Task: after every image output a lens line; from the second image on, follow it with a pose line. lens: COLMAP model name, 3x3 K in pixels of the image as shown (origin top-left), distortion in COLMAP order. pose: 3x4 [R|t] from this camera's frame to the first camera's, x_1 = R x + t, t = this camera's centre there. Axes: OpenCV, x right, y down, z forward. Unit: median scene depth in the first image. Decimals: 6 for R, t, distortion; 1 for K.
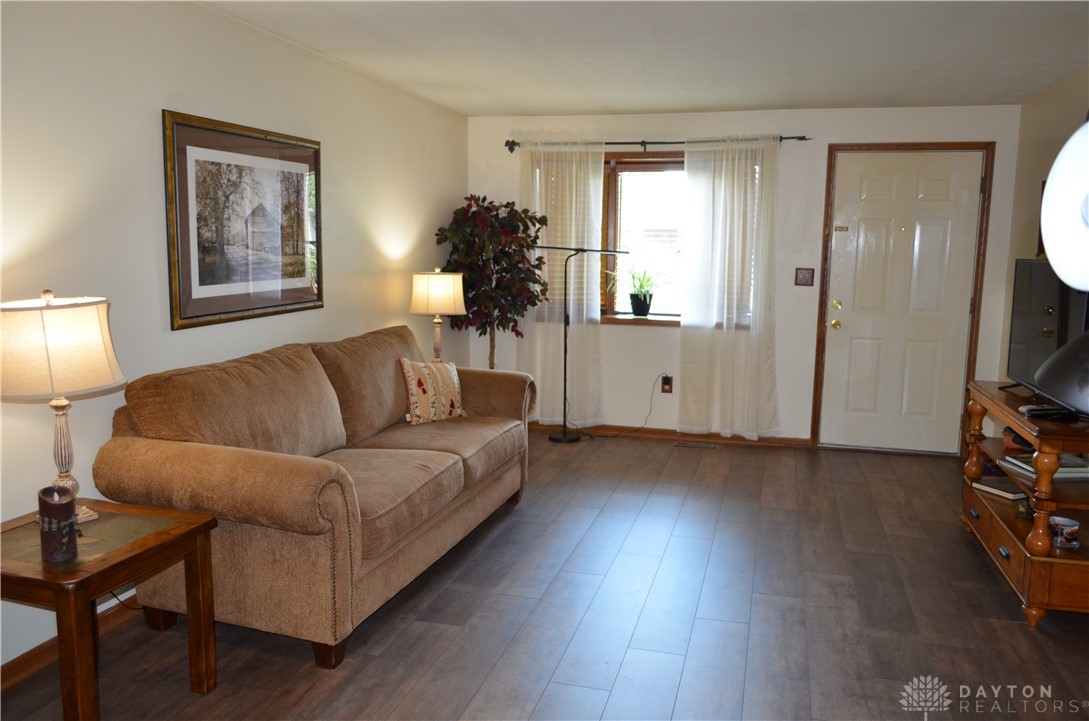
lens RADIAL K [[846.3, 0, 551.4], [0, 846.3, 358.1], [0, 0, 1]] dist [-0.004435, -0.003965]
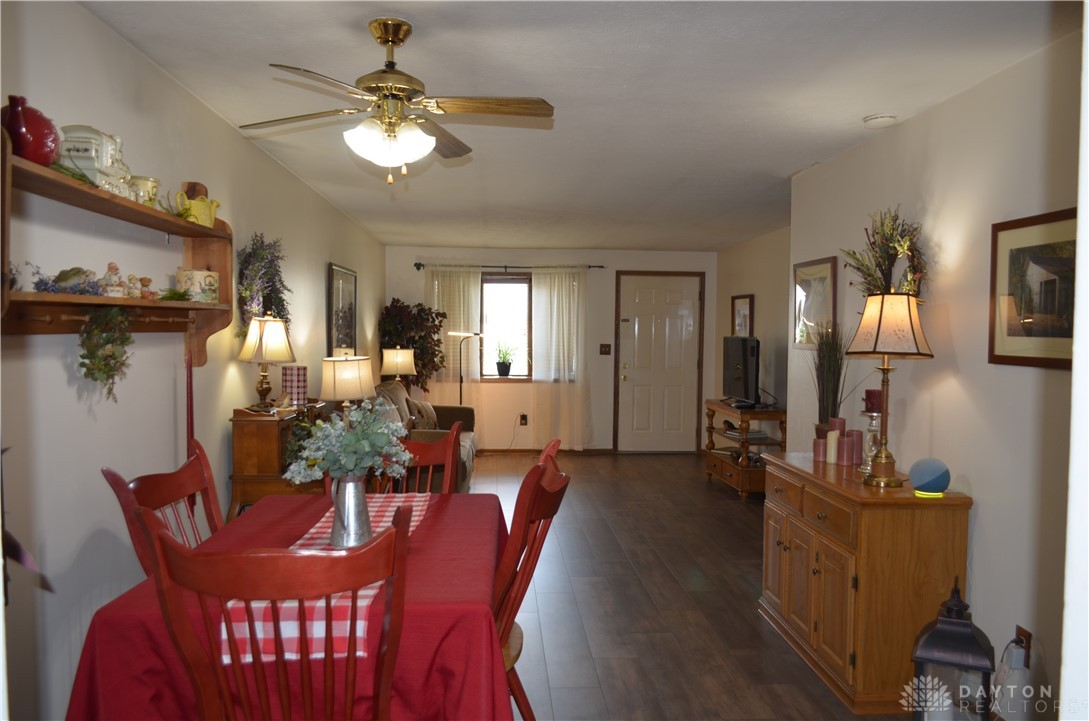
lens RADIAL K [[848.2, 0, 552.5], [0, 848.2, 373.5], [0, 0, 1]] dist [-0.007275, -0.000248]
pose [[0.946284, -0.022666, 0.322541, -0.339960], [0.048823, 0.996119, -0.073238, 0.068683], [-0.319629, 0.085052, 0.943718, -0.534556]]
